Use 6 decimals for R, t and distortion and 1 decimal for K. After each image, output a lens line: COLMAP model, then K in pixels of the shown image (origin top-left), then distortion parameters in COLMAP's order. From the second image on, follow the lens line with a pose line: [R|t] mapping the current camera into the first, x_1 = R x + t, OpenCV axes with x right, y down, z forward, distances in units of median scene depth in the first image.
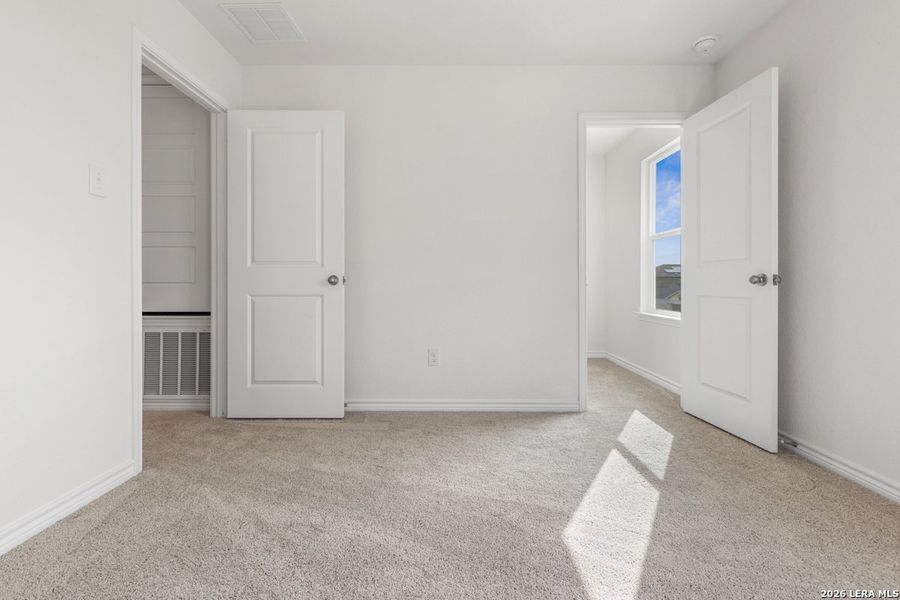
lens RADIAL K [[412.1, 0, 451.4], [0, 412.1, 282.3], [0, 0, 1]] dist [0.000409, 0.000215]
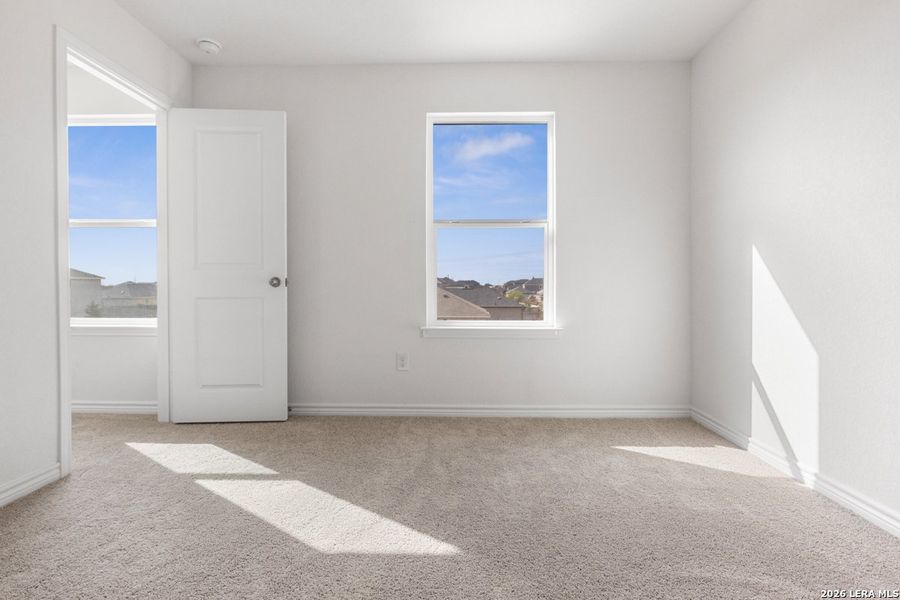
lens RADIAL K [[407.5, 0, 450.3], [0, 407.5, 288.1], [0, 0, 1]] dist [0.001664, 0.000002]
pose [[0.018724, -0.008253, 0.999791, -0.444823], [-0.000316, 0.999966, 0.008261, 0.000965], [-0.999825, -0.000471, 0.018721, 0.475526]]
